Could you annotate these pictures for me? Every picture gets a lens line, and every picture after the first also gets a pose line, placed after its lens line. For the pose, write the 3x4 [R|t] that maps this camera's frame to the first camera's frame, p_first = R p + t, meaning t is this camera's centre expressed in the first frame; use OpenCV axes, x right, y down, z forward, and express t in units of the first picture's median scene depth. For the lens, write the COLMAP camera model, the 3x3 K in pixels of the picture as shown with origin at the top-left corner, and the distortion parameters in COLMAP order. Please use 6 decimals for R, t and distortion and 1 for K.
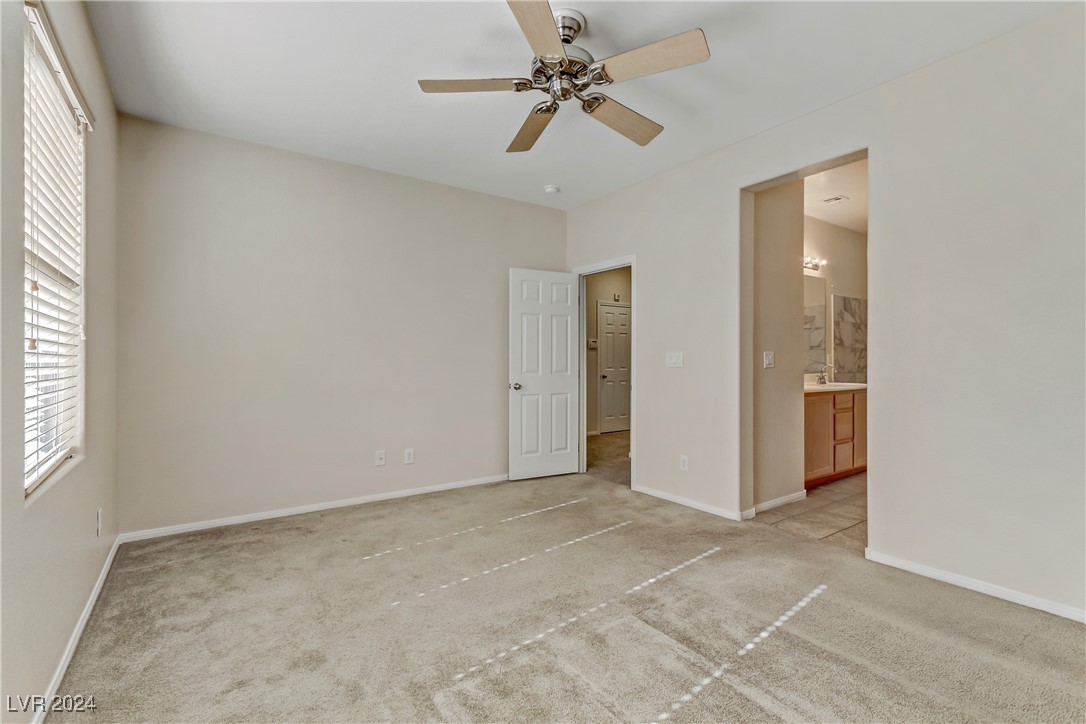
lens RADIAL K [[495.6, 0, 539.9], [0, 495.6, 364.1], [0, 0, 1]] dist [0.000996, 0.000551]
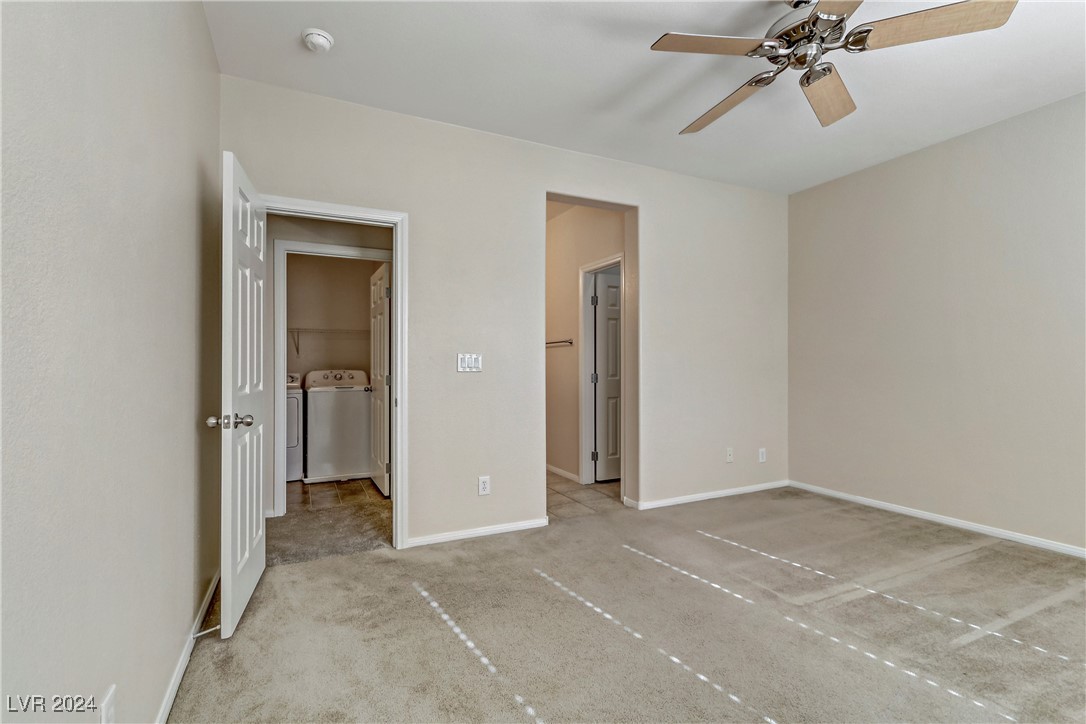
lens RADIAL K [[491.2, 0, 532.4], [0, 491.2, 361.3], [0, 0, 1]] dist [0.005461, 0.000526]
pose [[0.161321, 0.005876, 0.986885, -0.585745], [0.007732, 0.999944, -0.007218, -0.004823], [-0.986872, 0.008795, 0.161266, 0.877881]]
